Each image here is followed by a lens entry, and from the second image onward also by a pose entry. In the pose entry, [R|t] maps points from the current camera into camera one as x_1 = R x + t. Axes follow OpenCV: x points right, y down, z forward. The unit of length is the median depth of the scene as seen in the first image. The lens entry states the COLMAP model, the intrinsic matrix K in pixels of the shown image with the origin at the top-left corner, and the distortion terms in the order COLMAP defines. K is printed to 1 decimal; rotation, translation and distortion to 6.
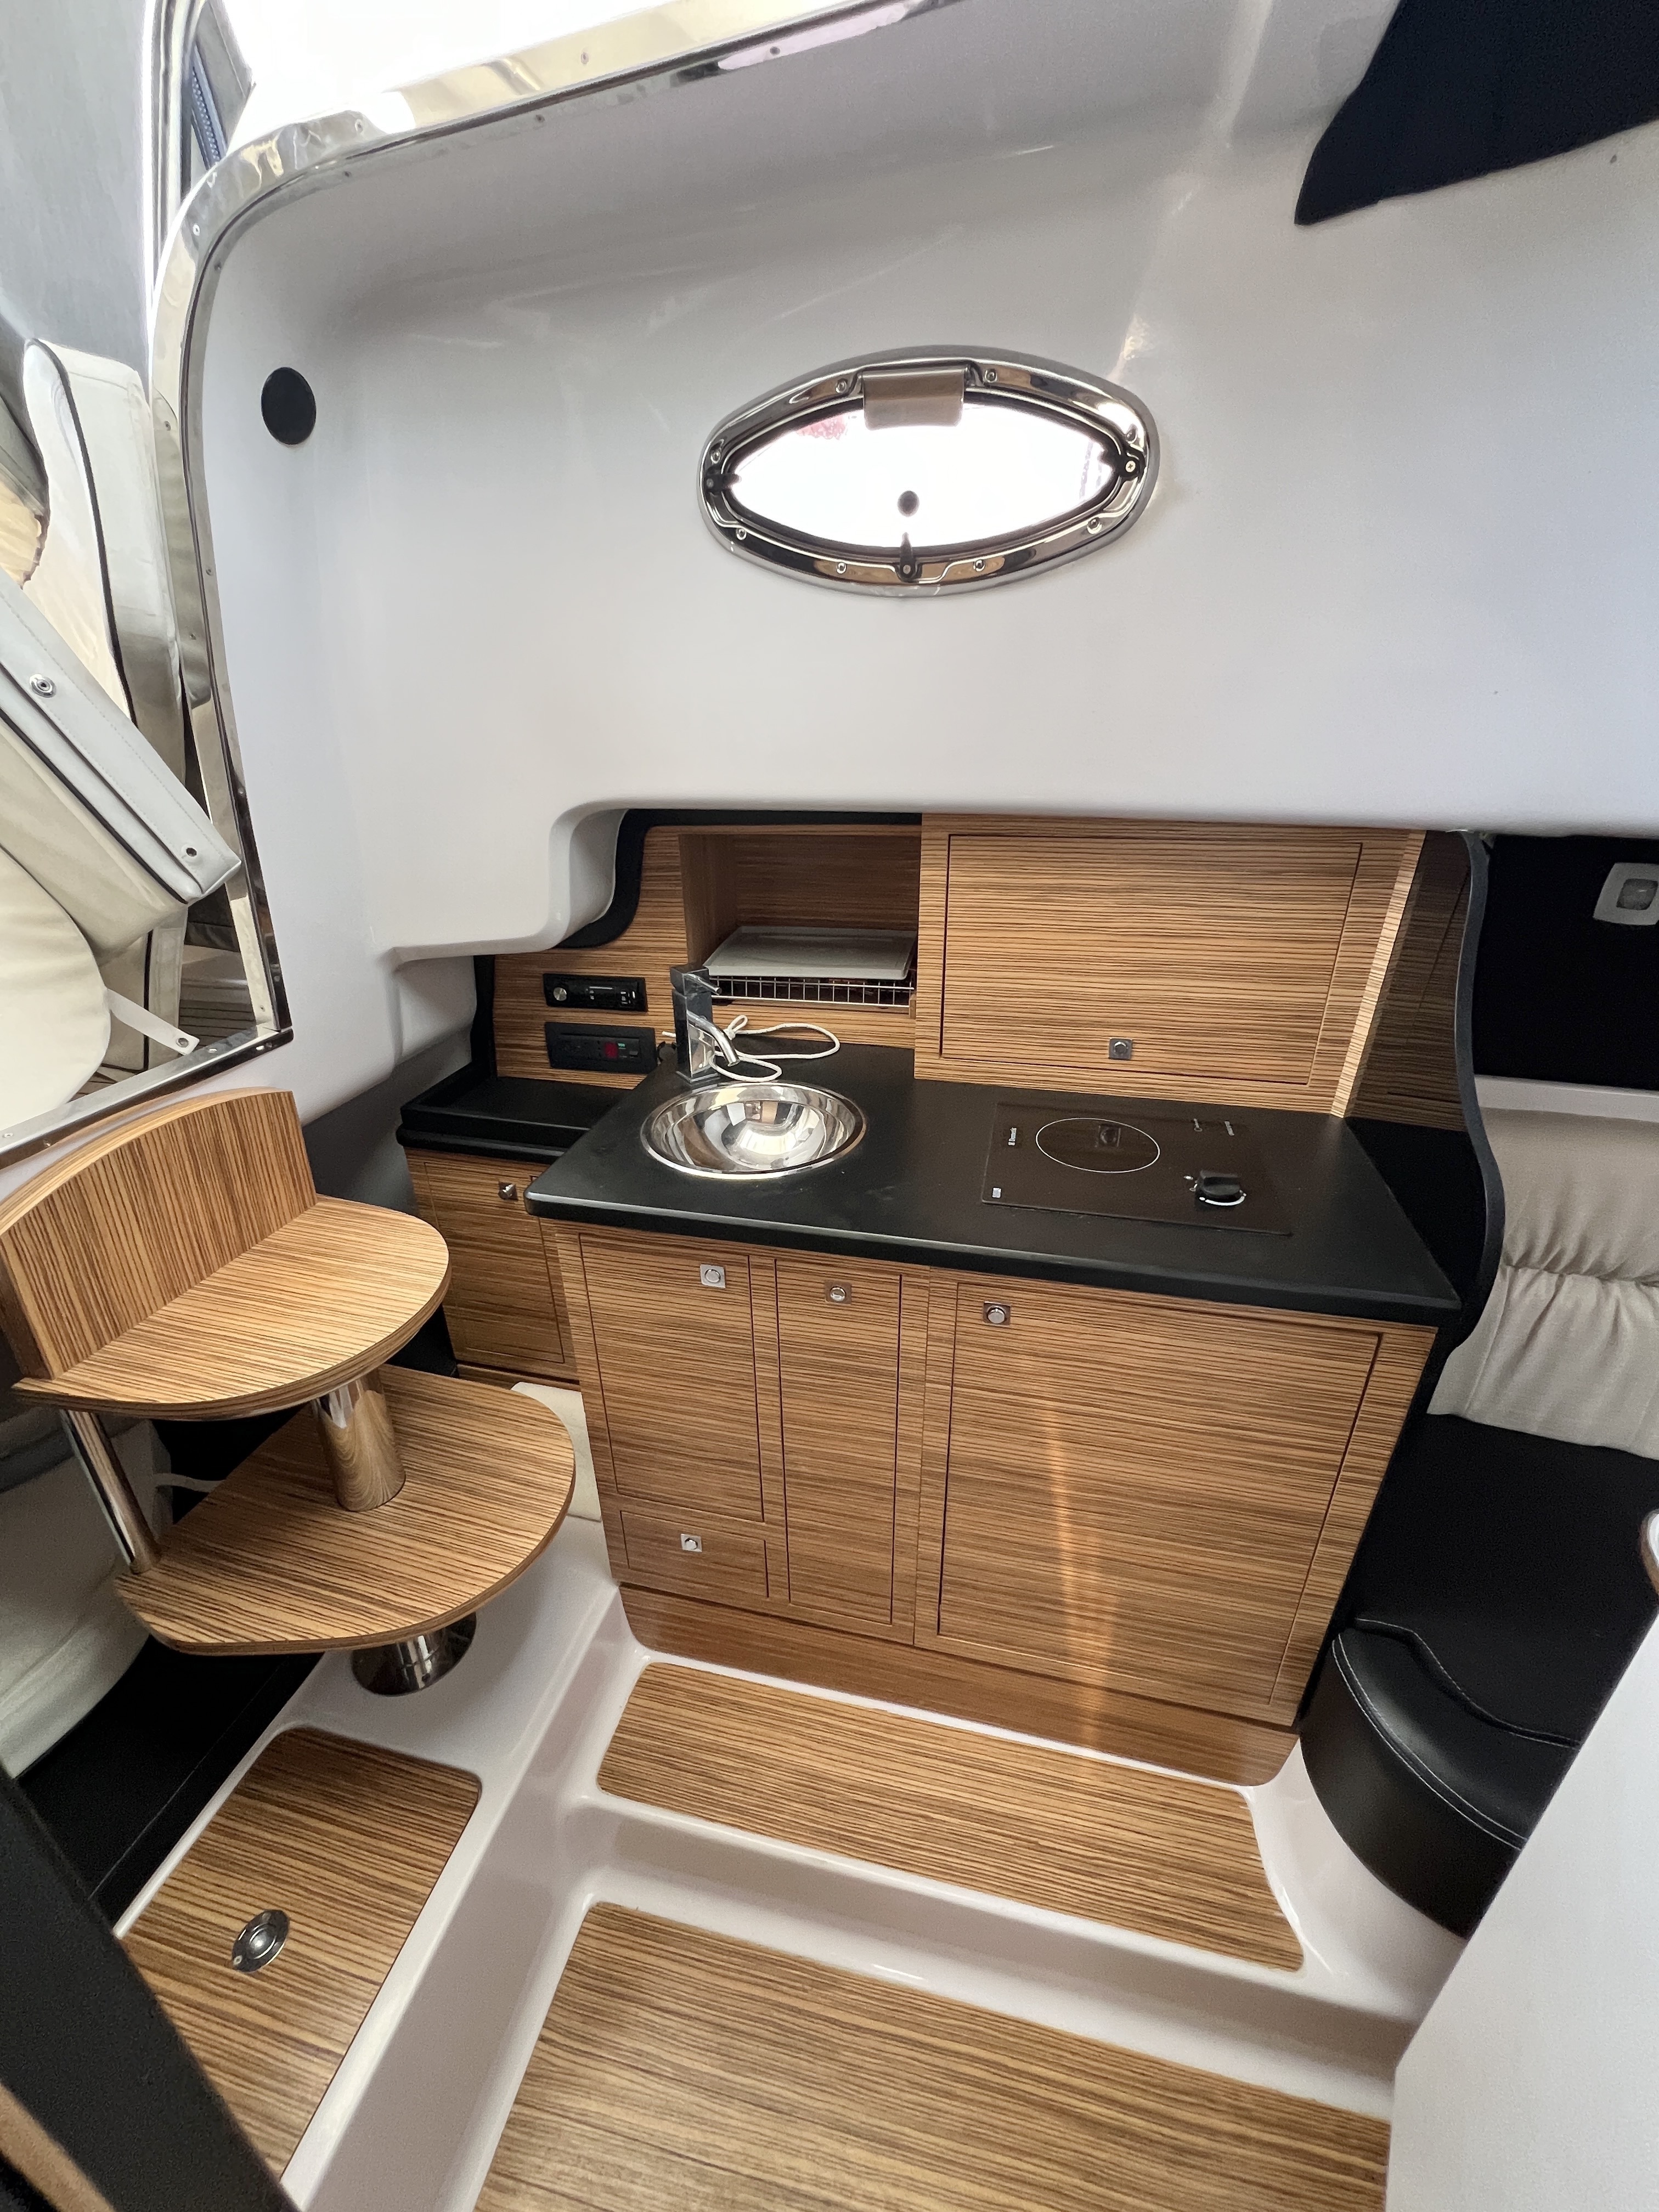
lens RADIAL K [[912.1, 0, 829.5], [0, 912.1, 1106.0], [0, 0, 1]] dist [-0.002000, -0.000127]
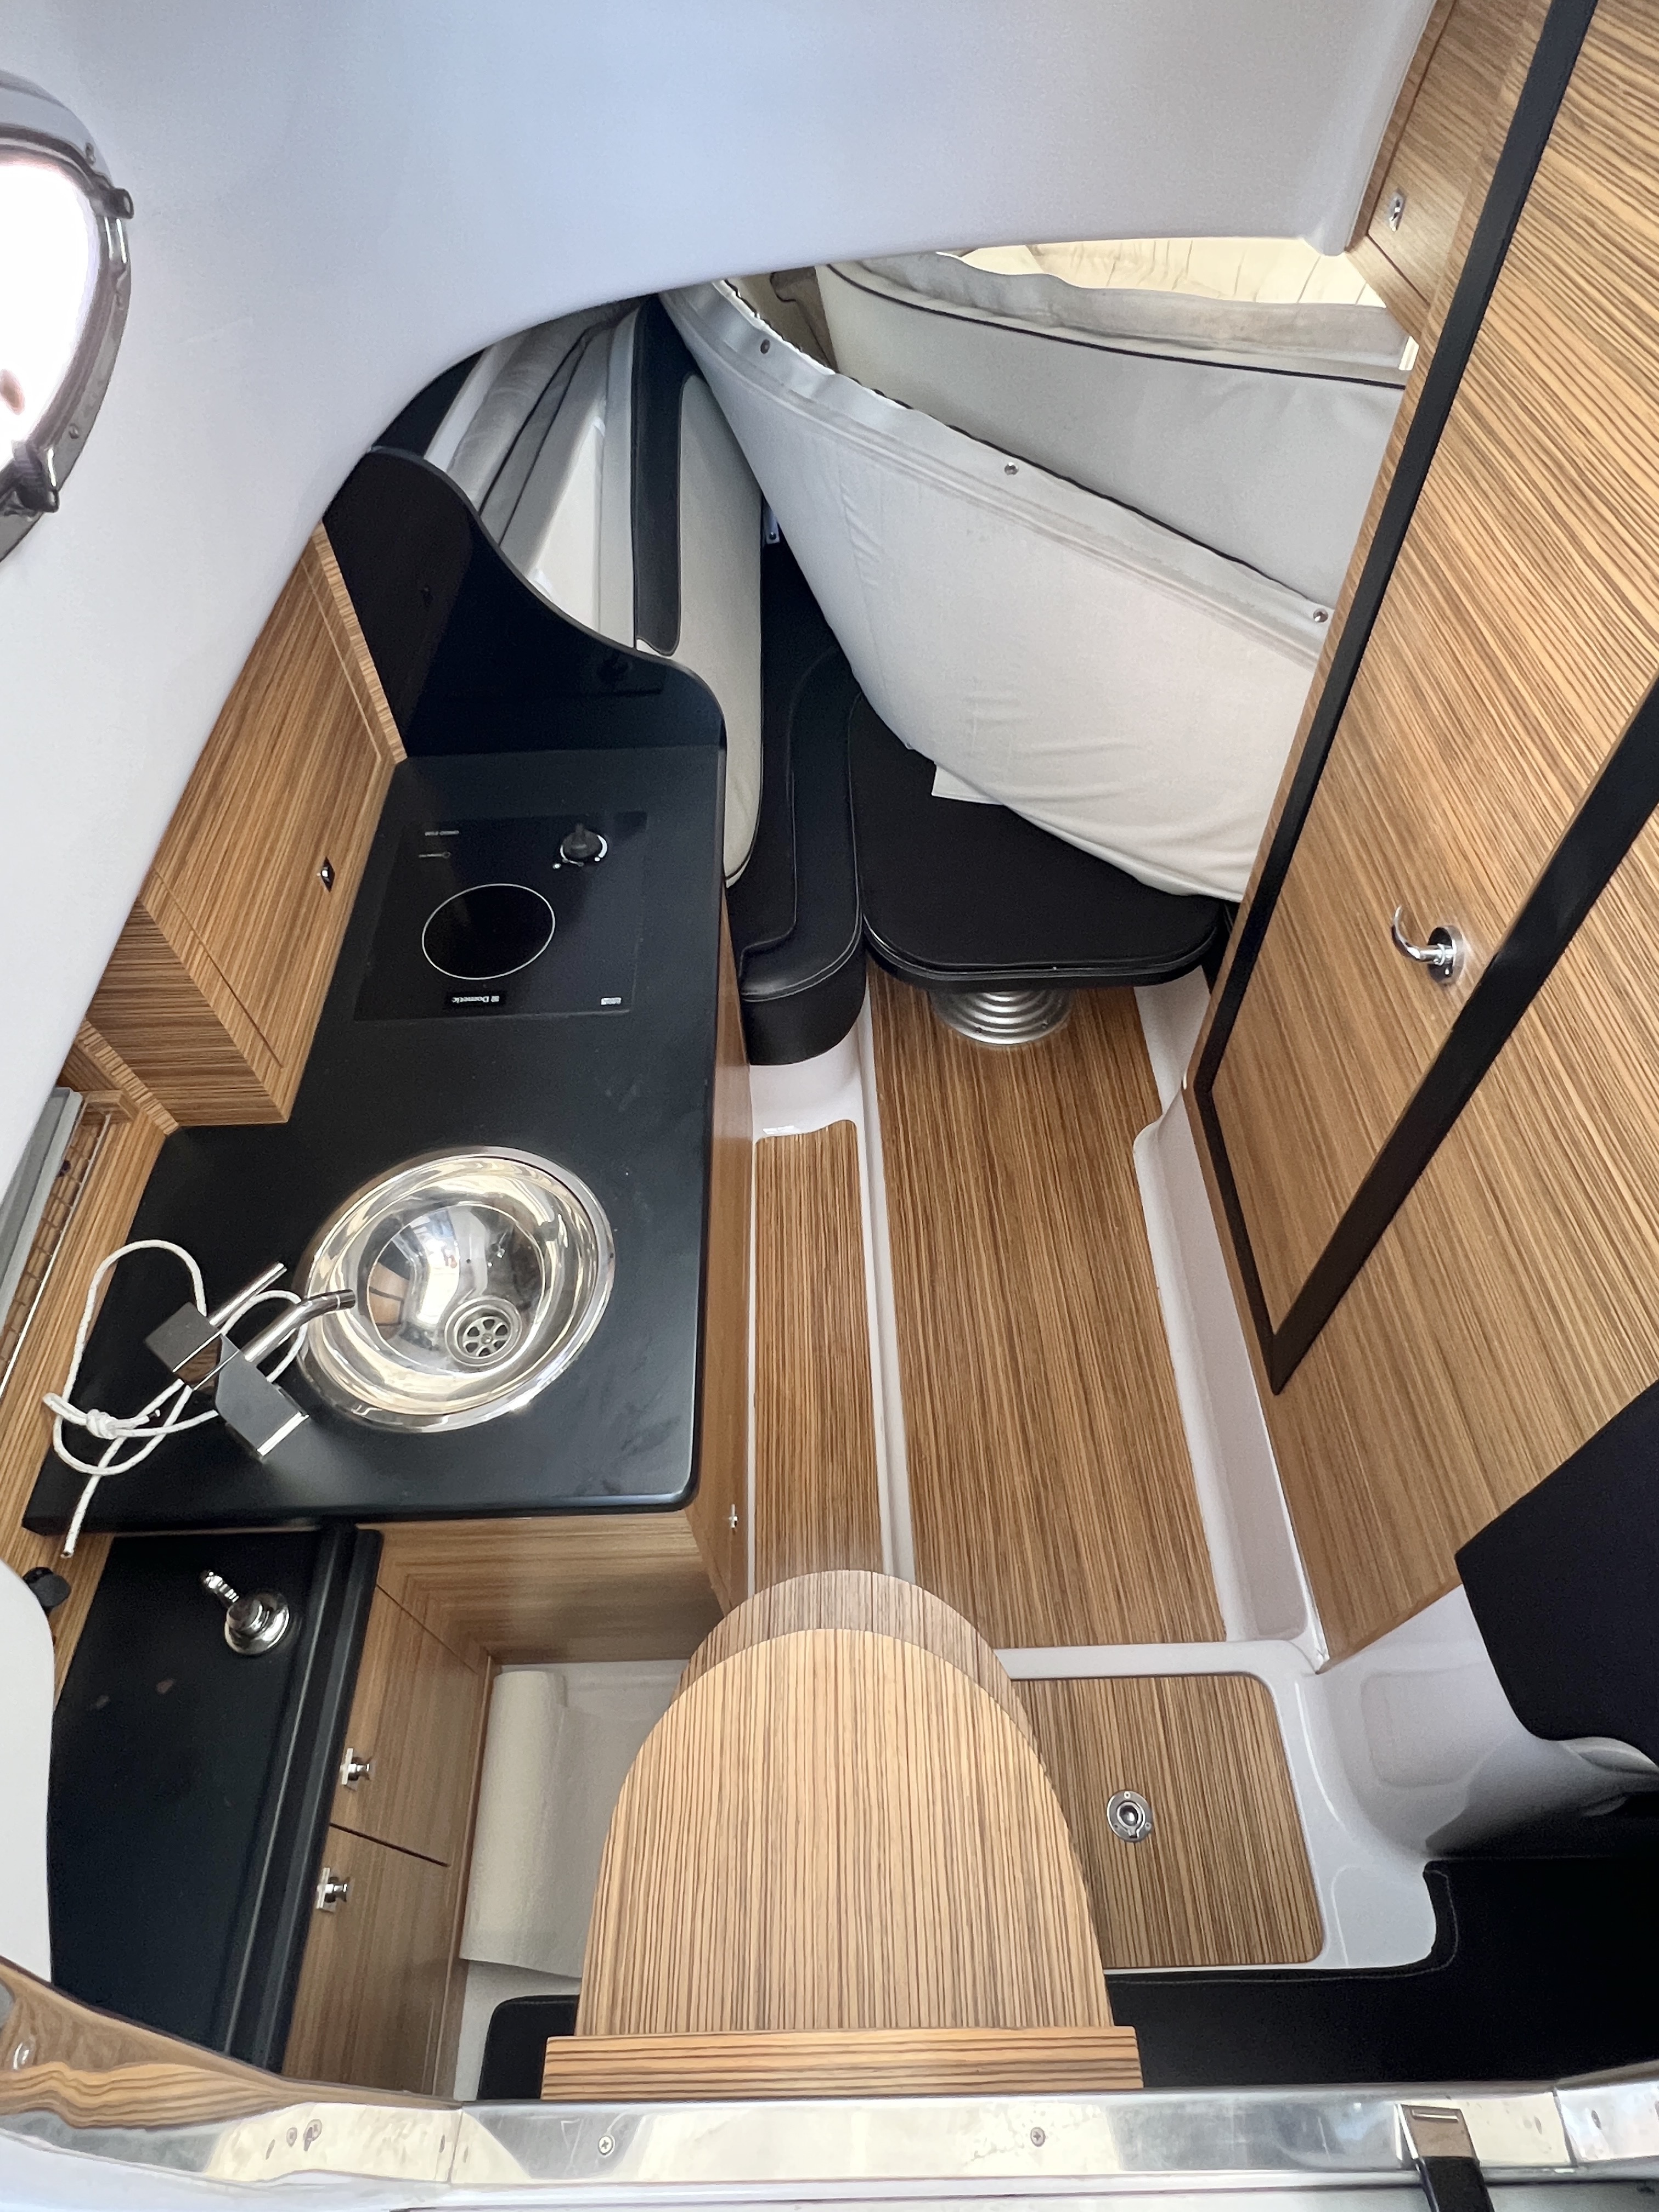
lens RADIAL K [[1223.5, 0, 829.5], [0, 1223.5, 1106.0], [0, 0, 1]] dist [-0.002915, -0.000141]
pose [[-0.269873, -0.762571, 0.587923, -0.603838], [0.434358, 0.448515, 0.781132, -0.638971], [-0.859361, 0.466176, 0.210187, 0.499884]]
